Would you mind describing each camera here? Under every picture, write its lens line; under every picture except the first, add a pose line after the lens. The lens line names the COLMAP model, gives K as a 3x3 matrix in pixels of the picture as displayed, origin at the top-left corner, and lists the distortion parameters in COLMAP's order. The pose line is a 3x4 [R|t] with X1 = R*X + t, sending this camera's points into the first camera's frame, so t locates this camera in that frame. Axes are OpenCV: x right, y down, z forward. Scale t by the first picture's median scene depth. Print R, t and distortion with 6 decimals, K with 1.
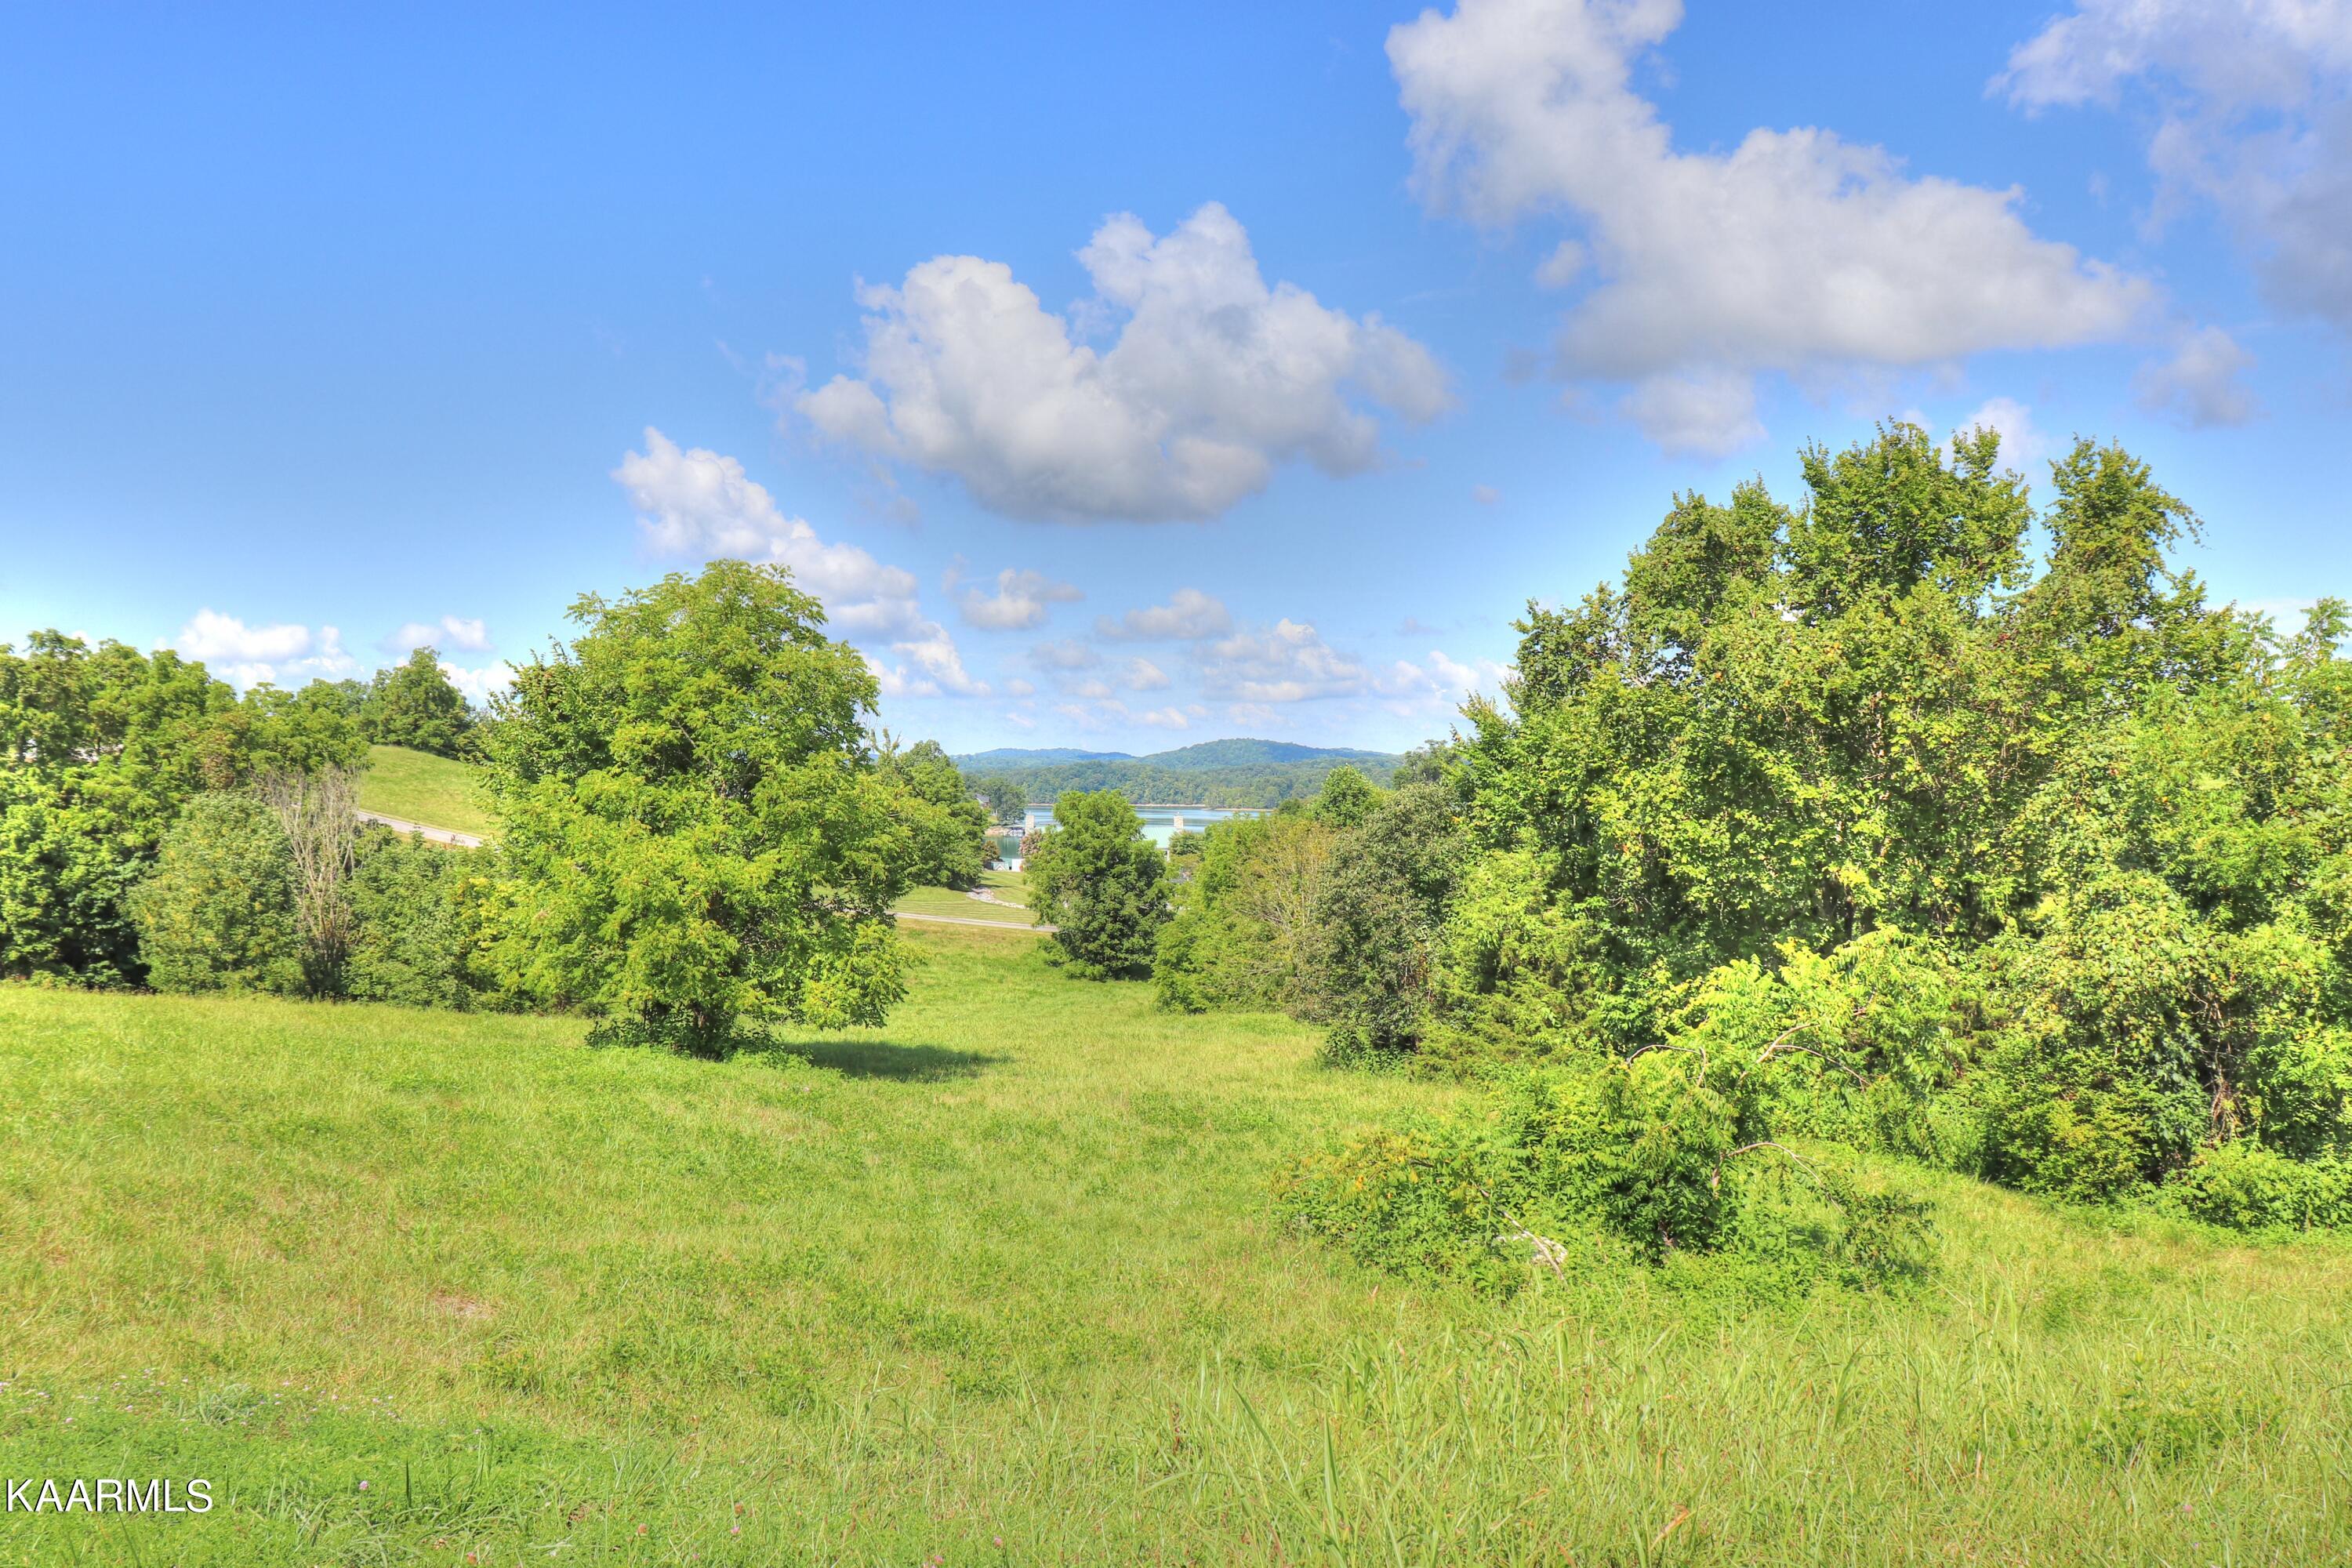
lens RADIAL K [[1931.9, 0, 1174.7], [0, 1931.9, 813.3], [0, 0, 1]] dist [-0.175858, 0.157994]
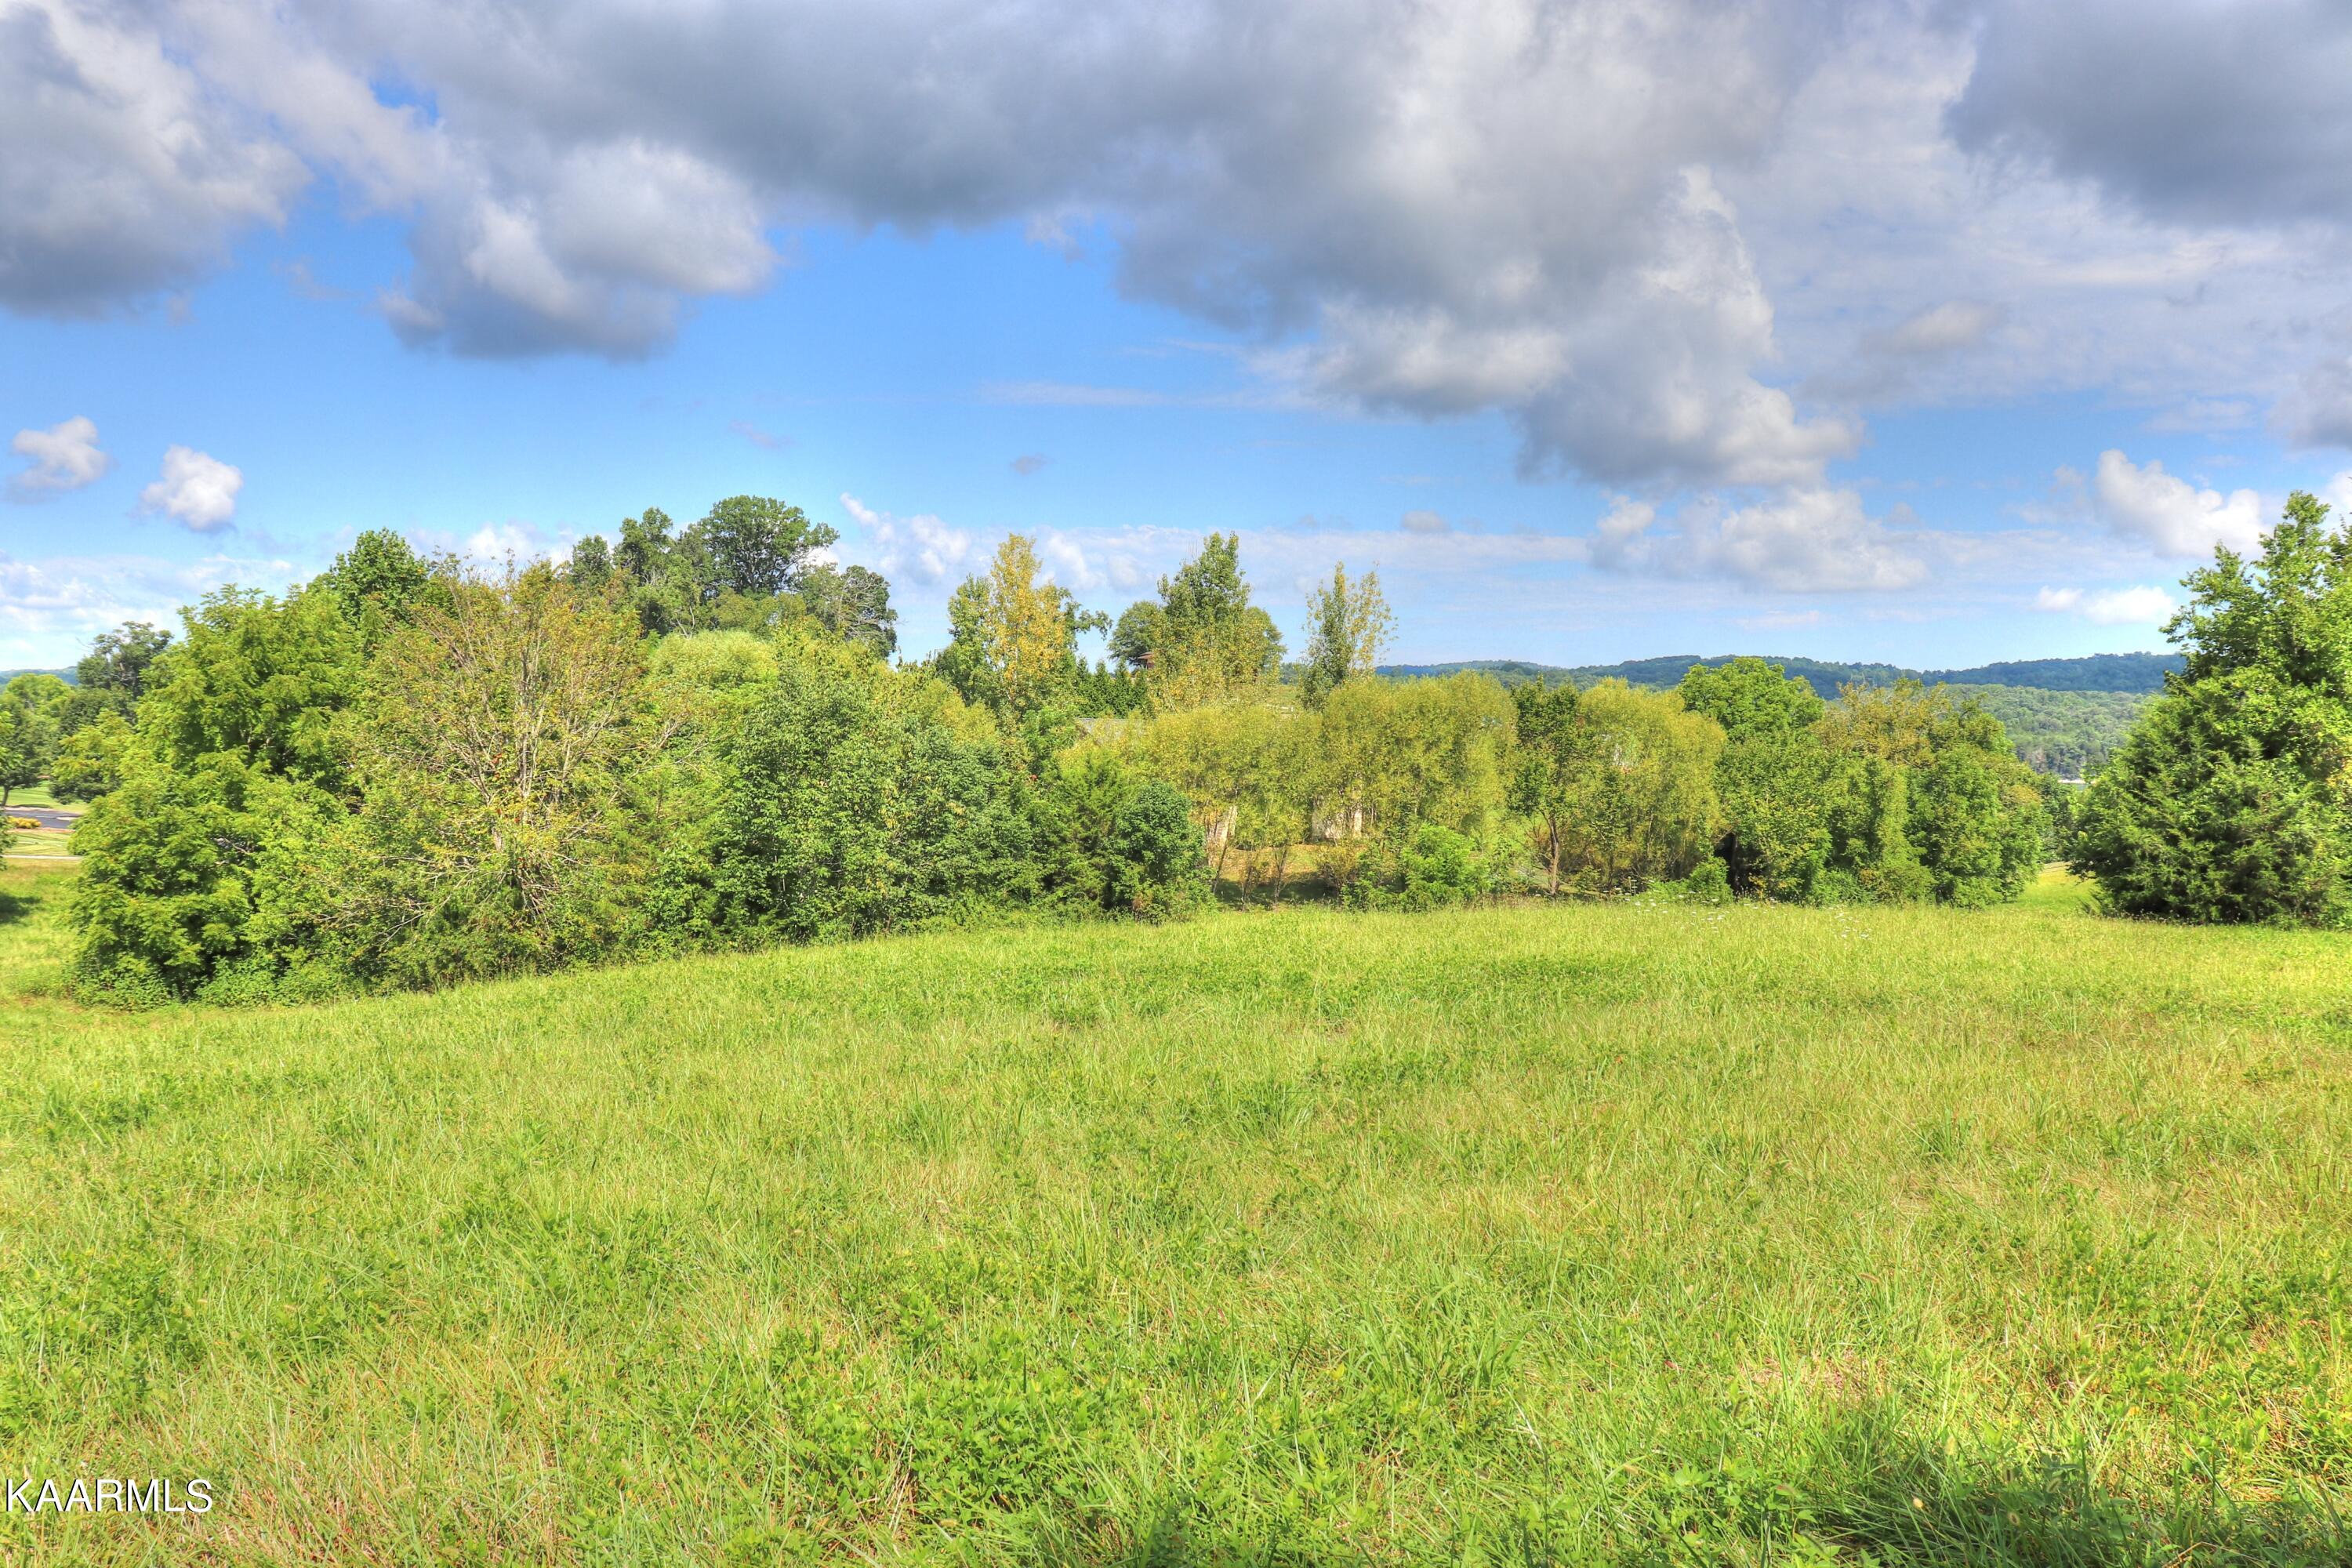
lens RADIAL K [[1931.9, 0, 1156.9], [0, 1931.9, 725.4], [0, 0, 1]] dist [-0.175858, 0.157994]
pose [[0.774279, 0.008270, 0.632791, -0.250193], [-0.002245, 0.999944, -0.010322, 0.109999], [-0.632841, 0.006572, 0.774254, 1.180562]]
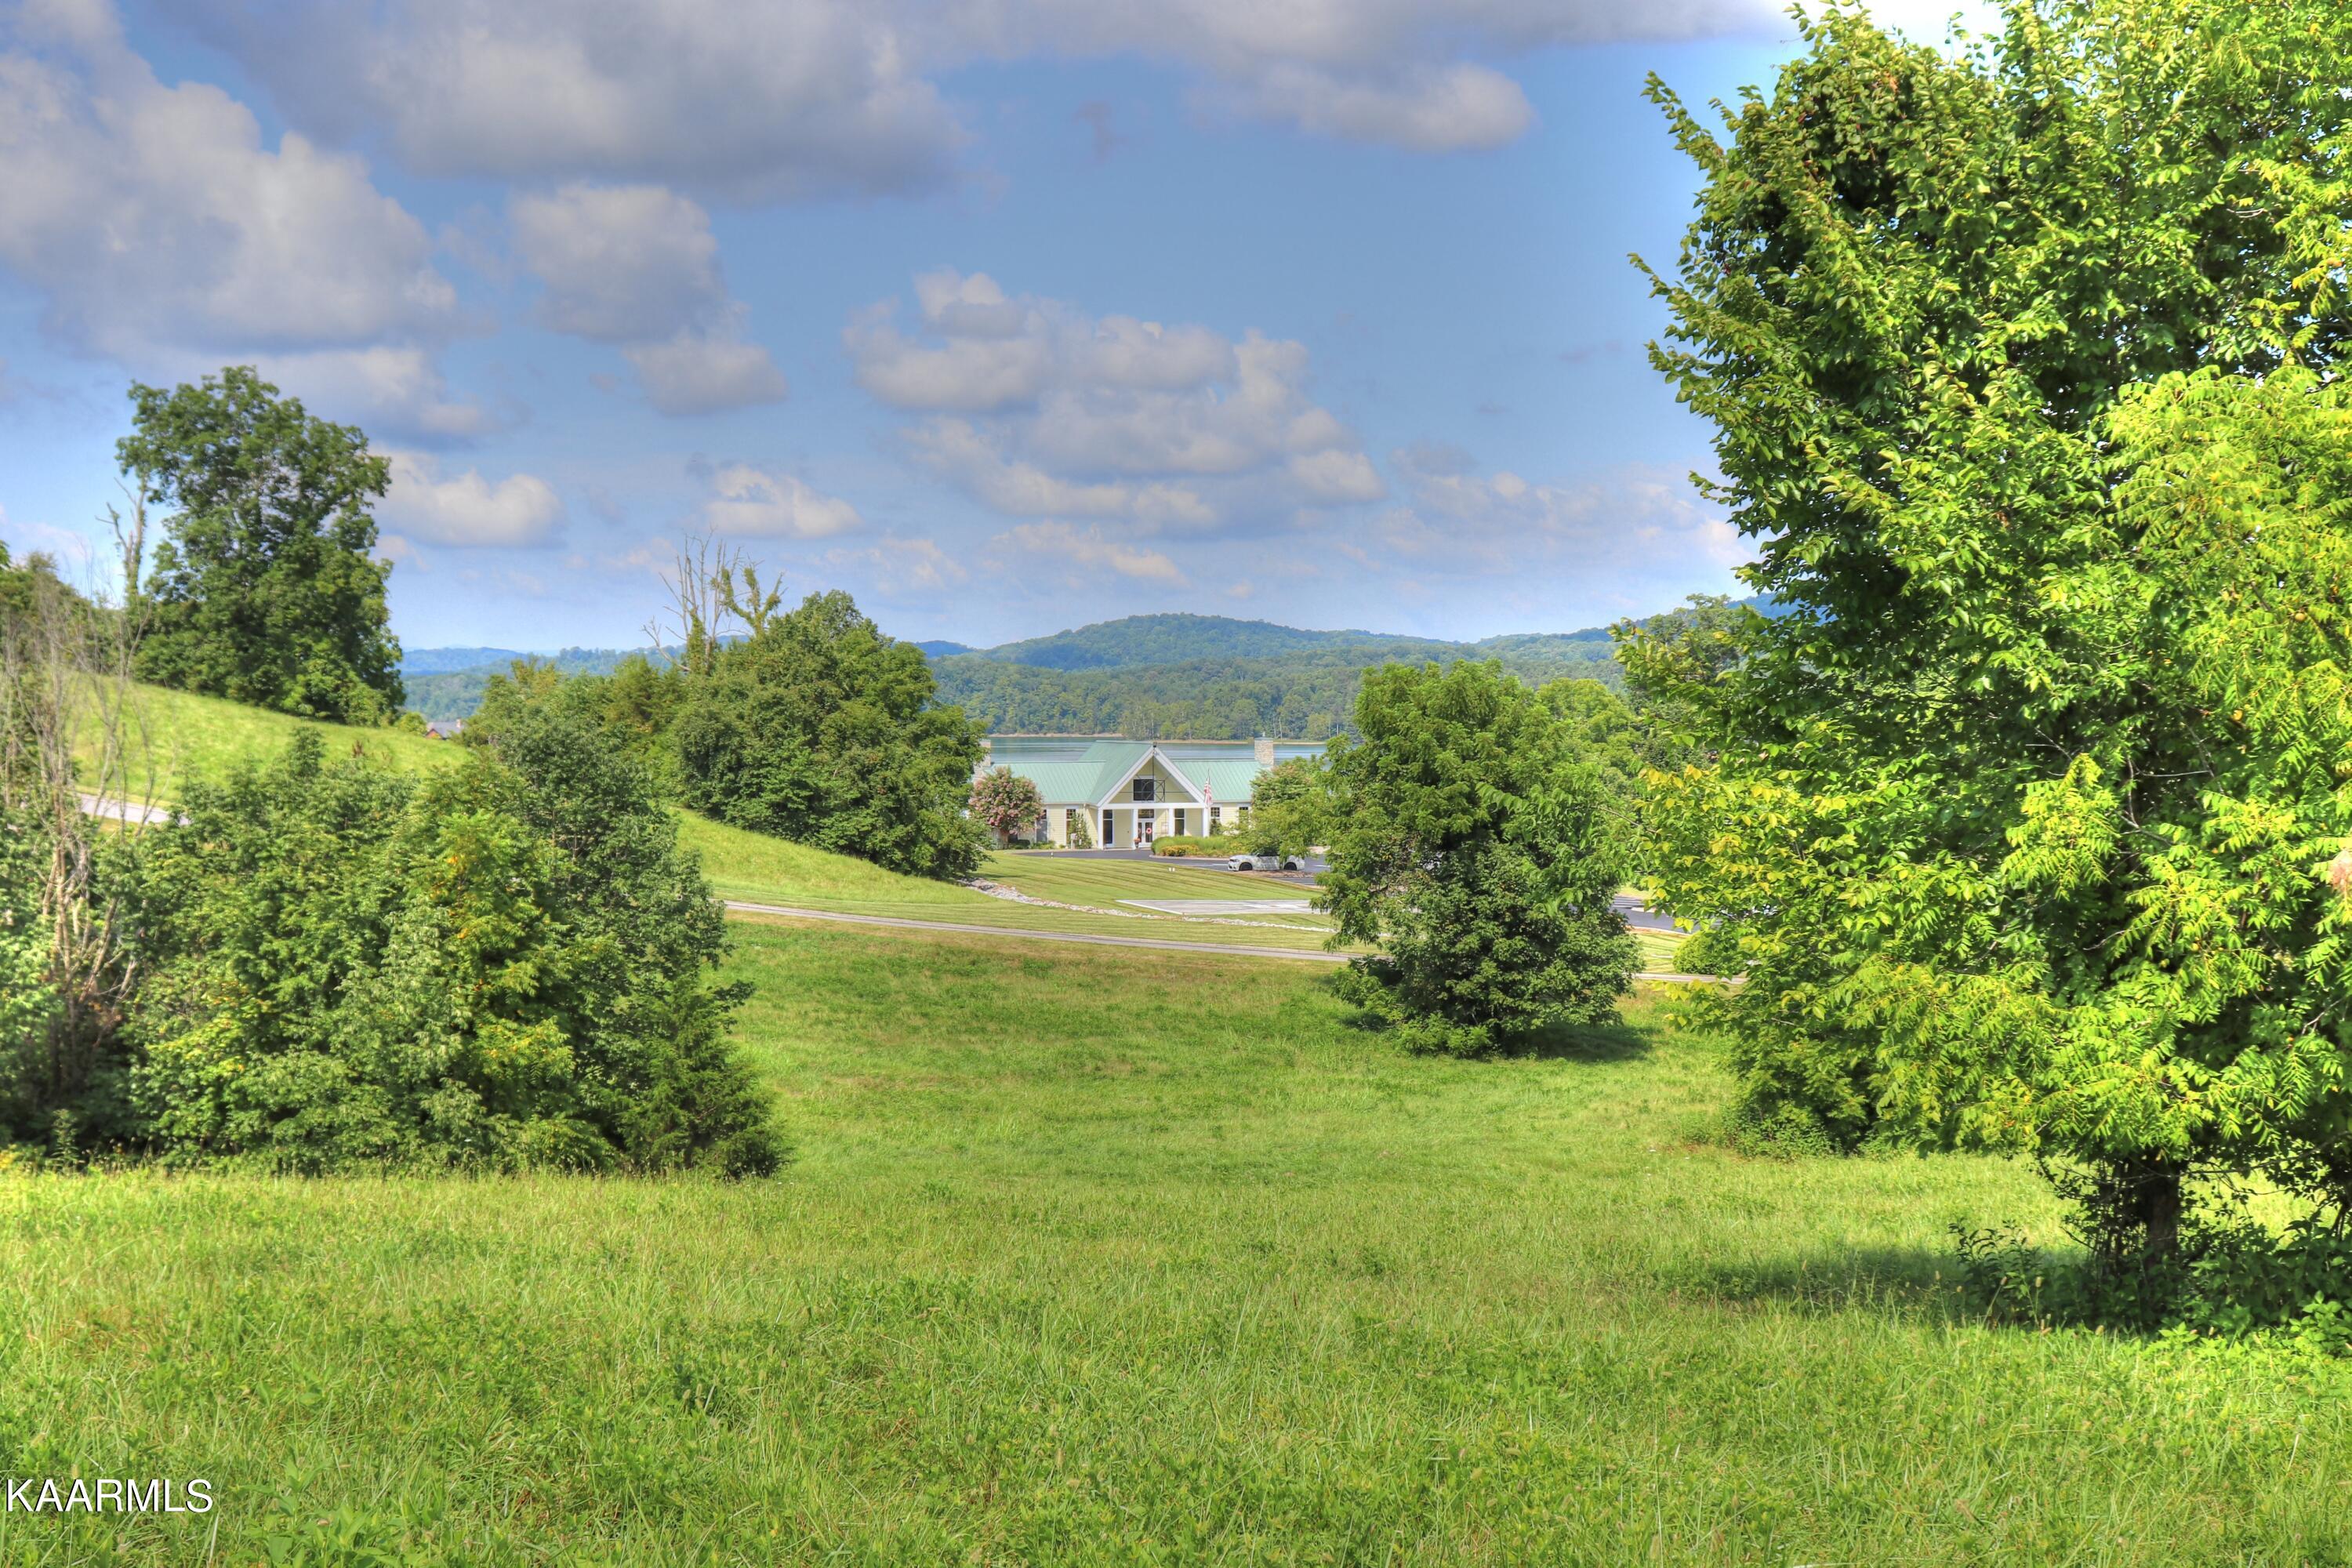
lens RADIAL K [[3490.5, 0, 1184.0], [0, 3490.5, 801.5], [0, 0, 1]] dist [0.115752, 0.000000]
pose [[0.998977, -0.011794, 0.043663, -0.460823], [0.011163, 0.999830, 0.014668, 0.030430], [-0.043829, -0.014166, 0.998939, 0.440663]]
